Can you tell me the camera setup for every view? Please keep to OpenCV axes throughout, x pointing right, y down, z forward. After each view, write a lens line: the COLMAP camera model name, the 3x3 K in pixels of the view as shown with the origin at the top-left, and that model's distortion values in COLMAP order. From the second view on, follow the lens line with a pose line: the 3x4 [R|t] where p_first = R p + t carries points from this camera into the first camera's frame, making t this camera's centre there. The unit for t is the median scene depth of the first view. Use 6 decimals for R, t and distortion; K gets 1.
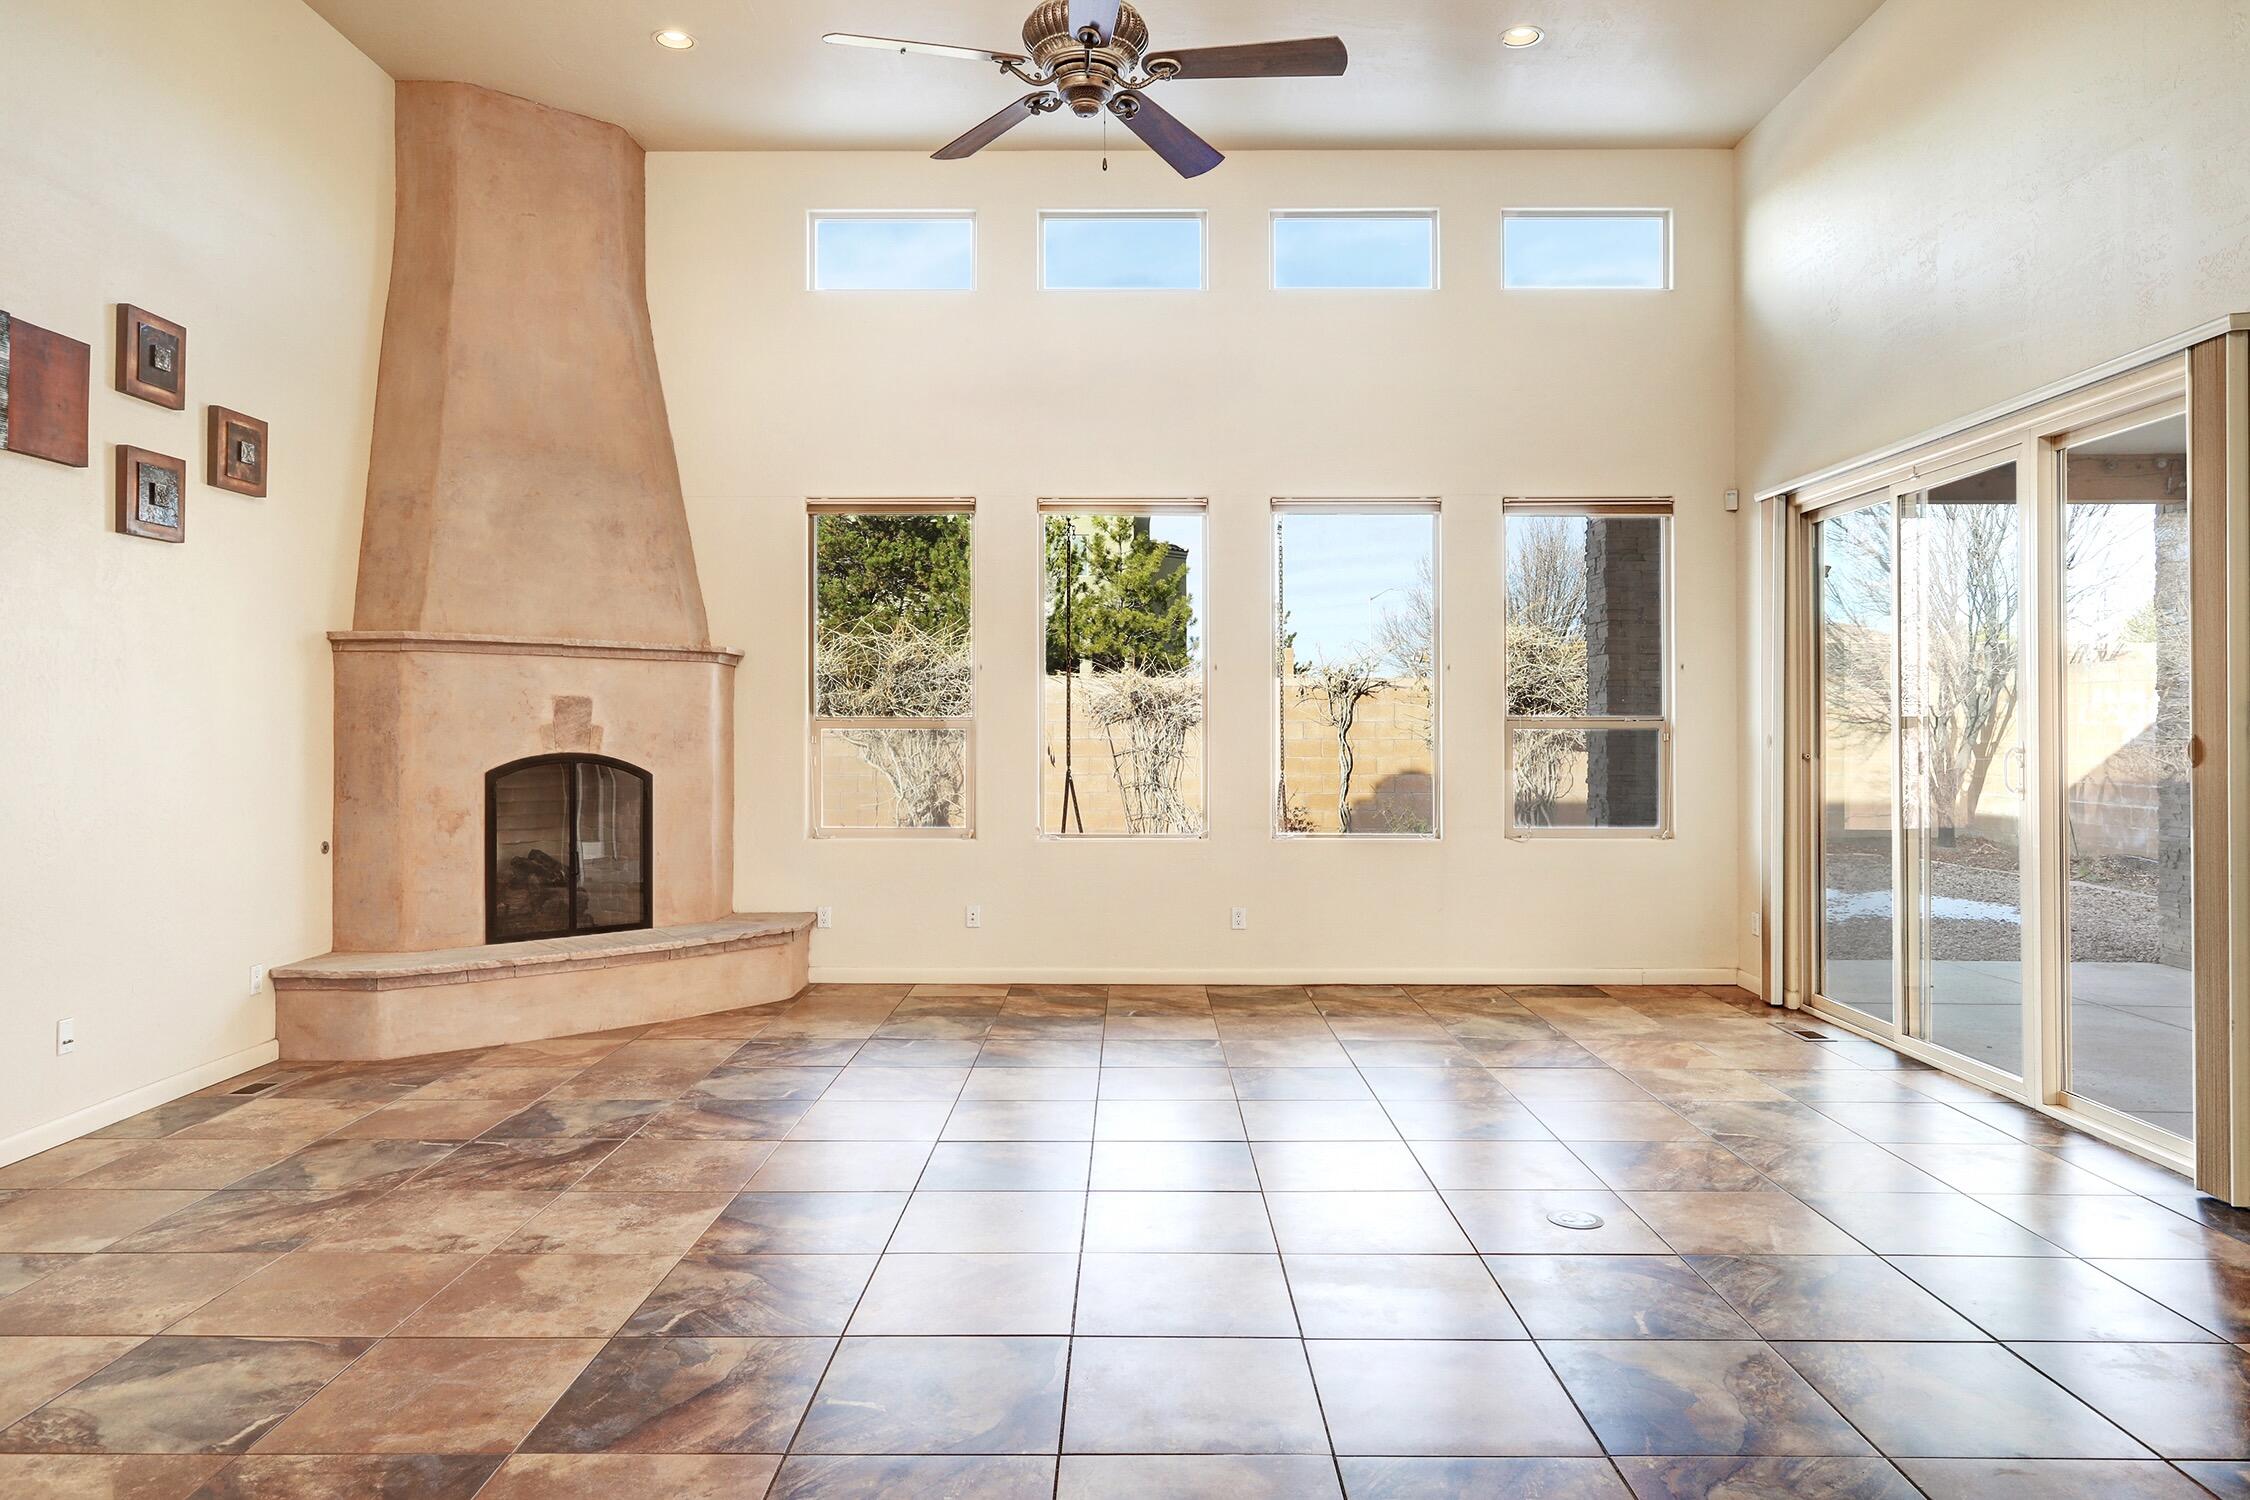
lens RADIAL K [[1433.9, 0, 1119.8], [0, 1433.9, 711.3], [0, 0, 1]] dist [-0.001507, -0.000271]
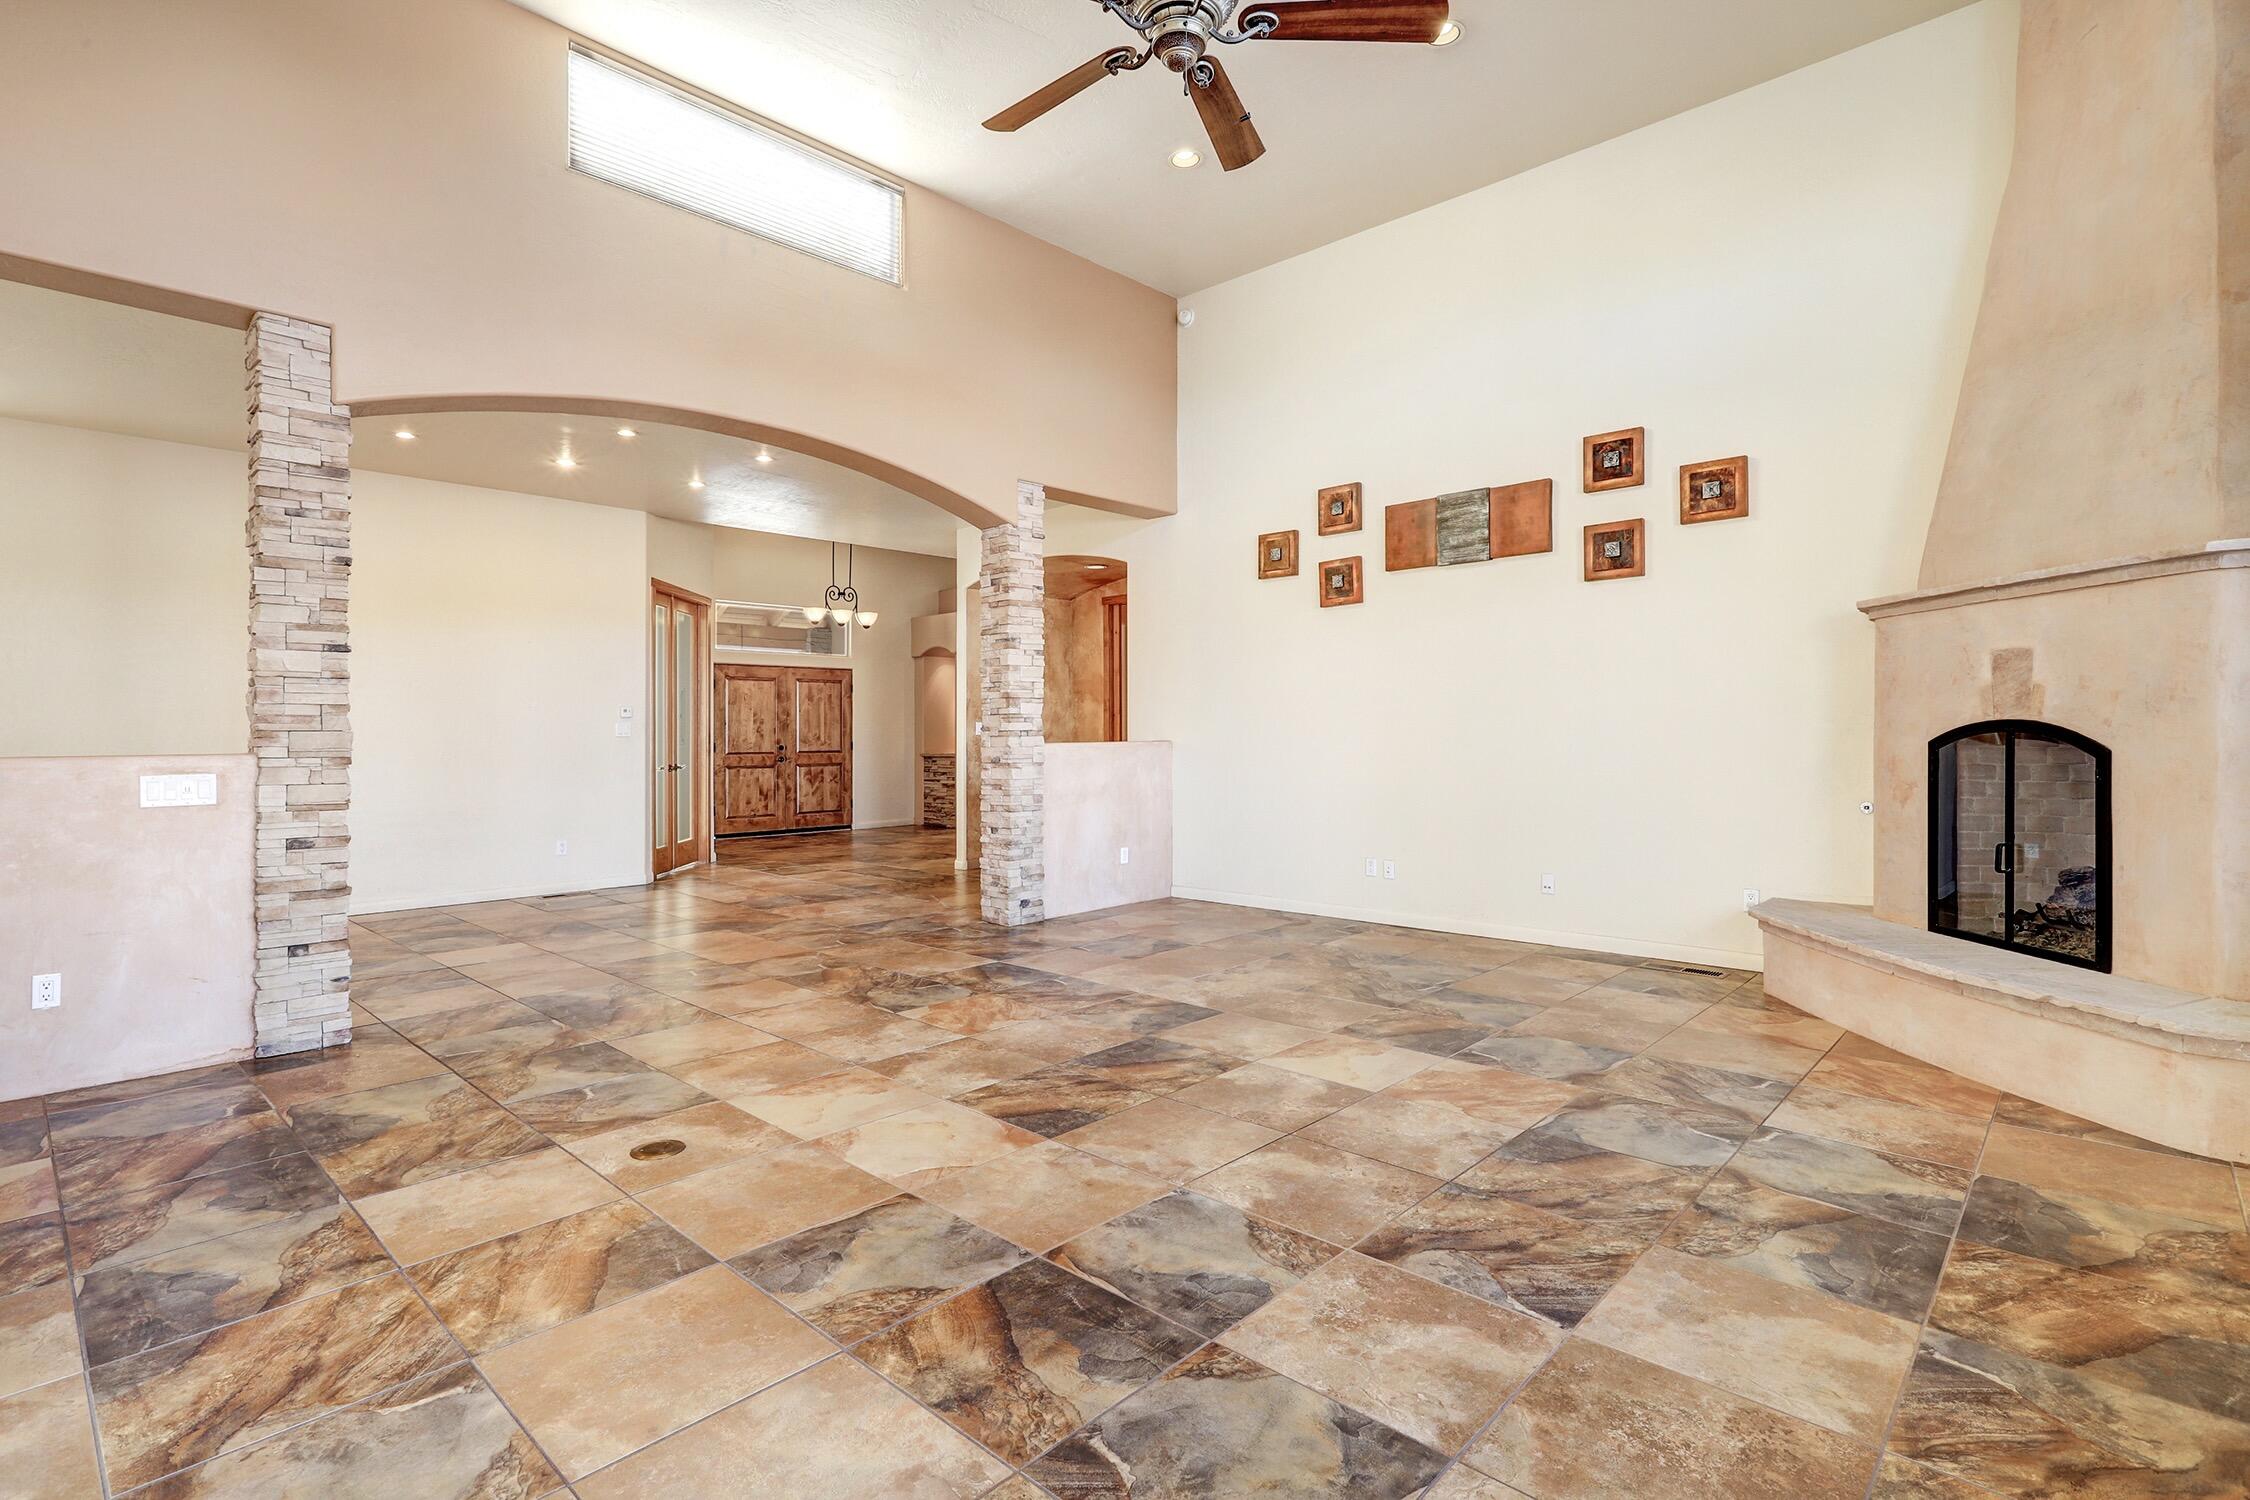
lens RADIAL K [[1069.8, 0, 1129.7], [0, 1069.8, 737.2], [0, 0, 1]] dist [-0.003763, 0.002139]
pose [[-0.673211, 0.005240, -0.739432, 0.385570], [0.013768, 0.999890, -0.005450, 0.035215], [0.739323, -0.013849, -0.673209, 1.037715]]
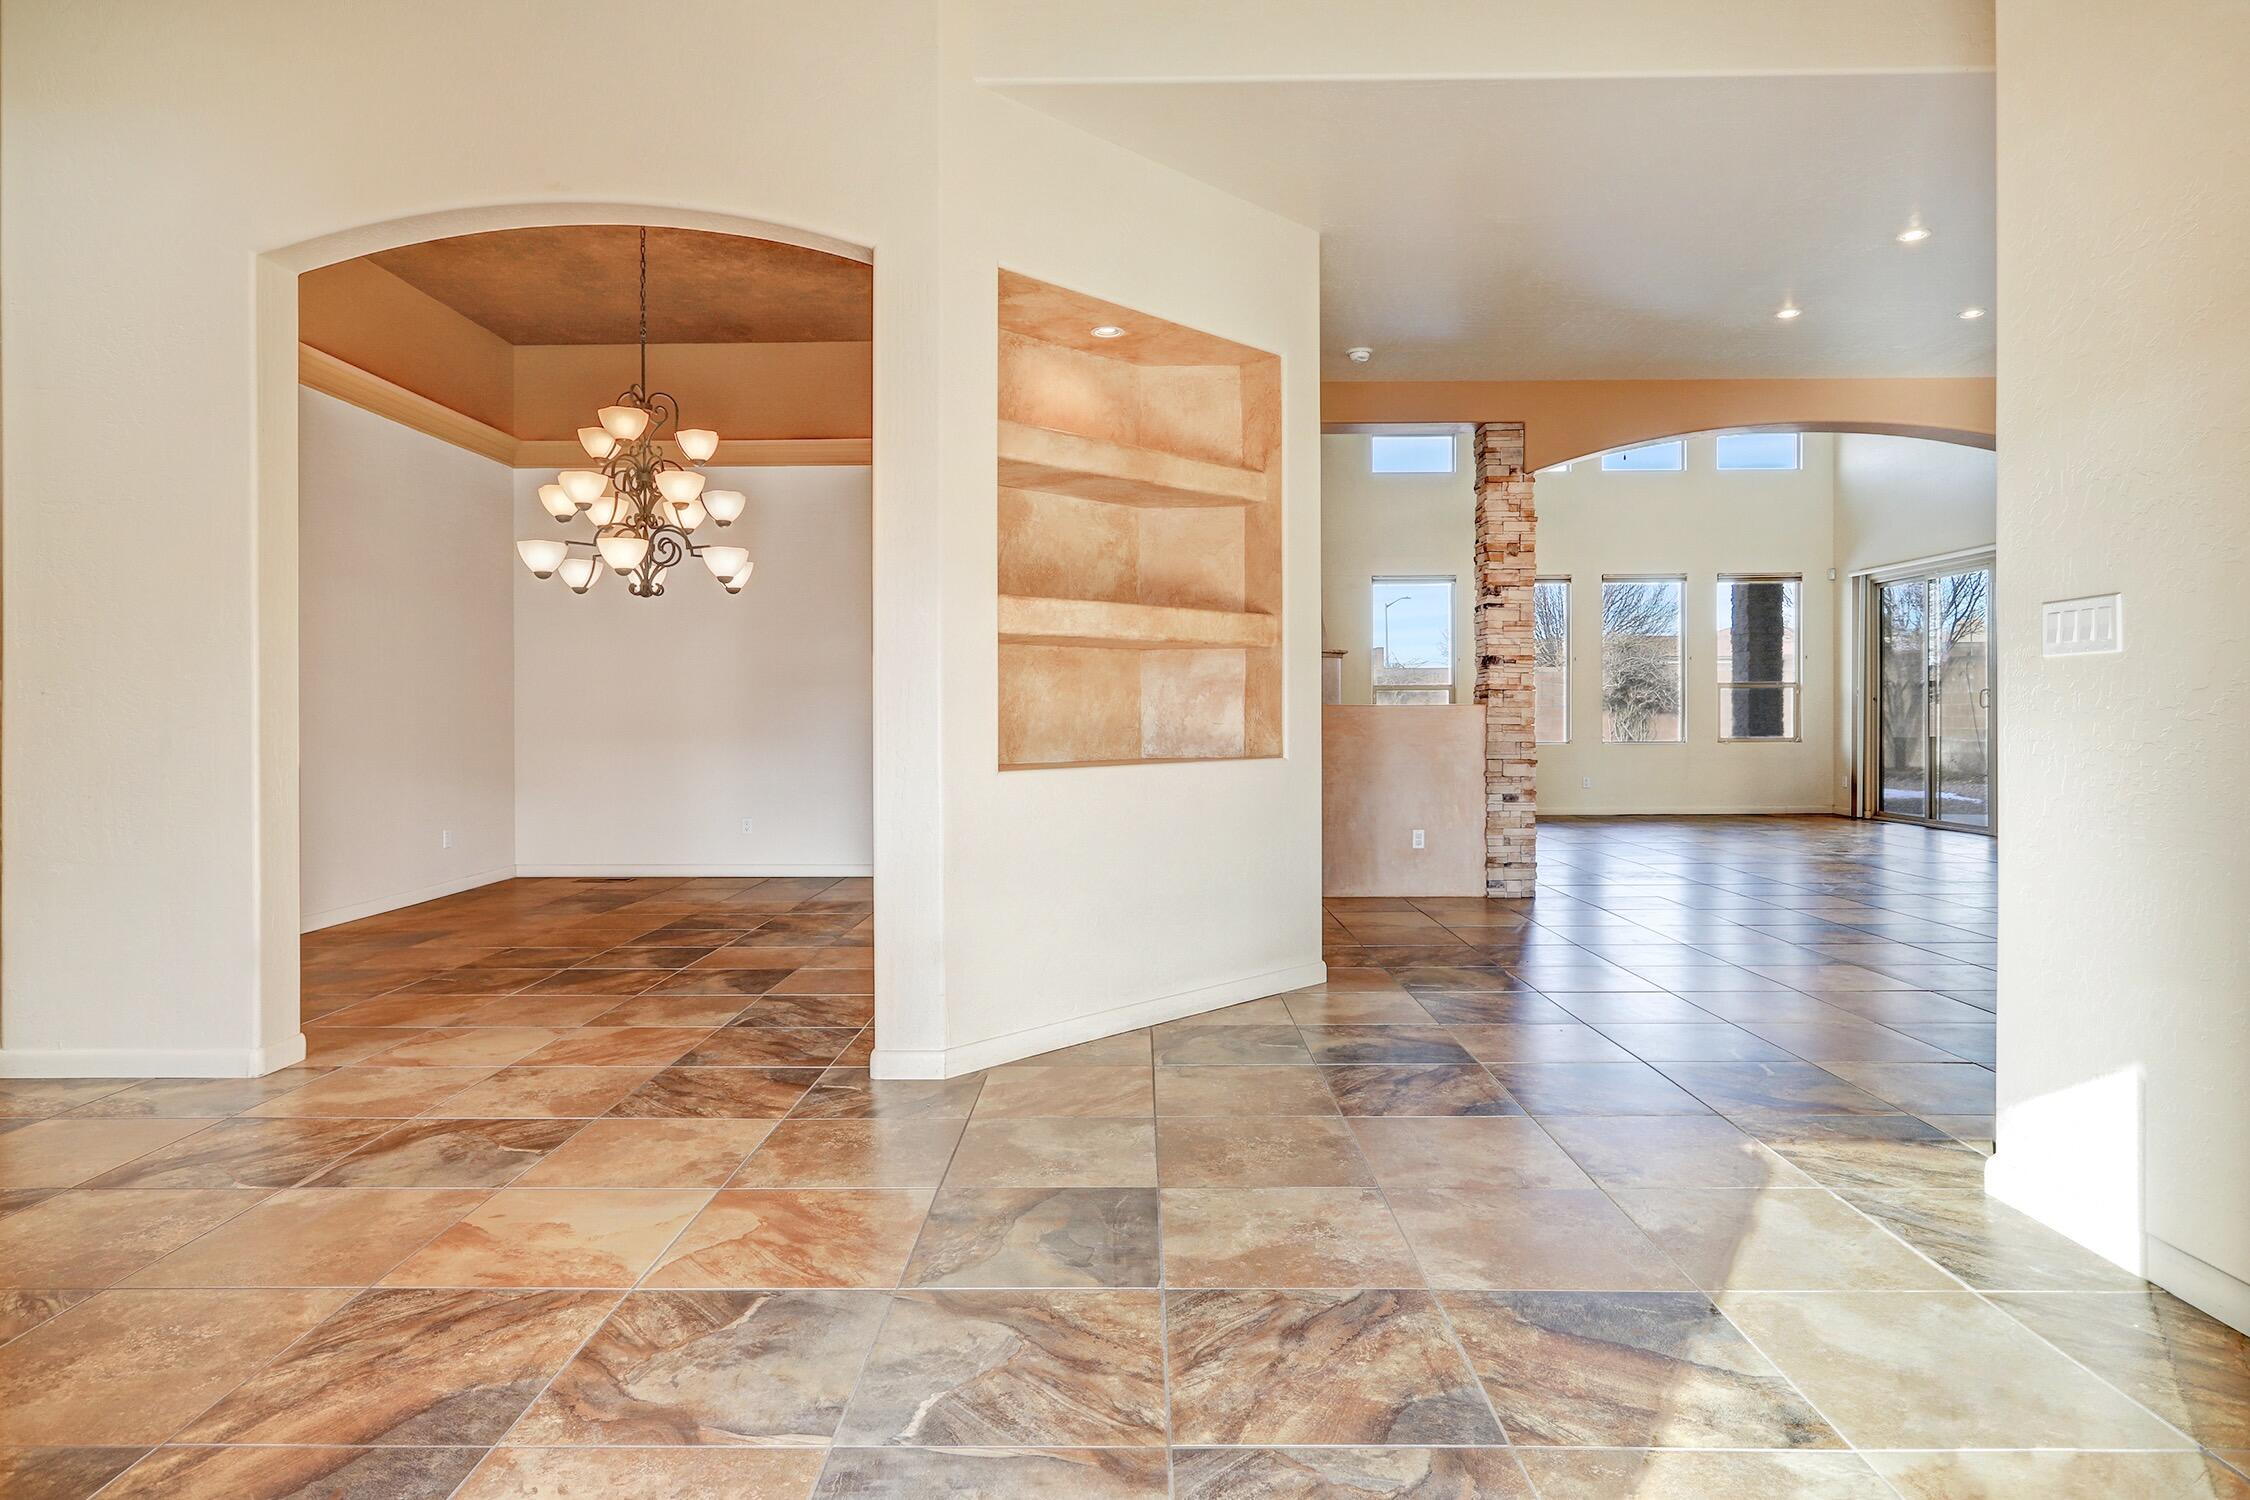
lens RADIAL K [[1224.4, 0, 1121.9], [0, 1224.4, 728.0], [0, 0, 1]] dist [-0.000133, 0.000320]
pose [[0.999959, -0.006542, -0.006238, -0.634383], [0.006672, 0.999757, 0.021006, 0.029682], [0.006099, -0.021046, 0.999760, -0.830203]]
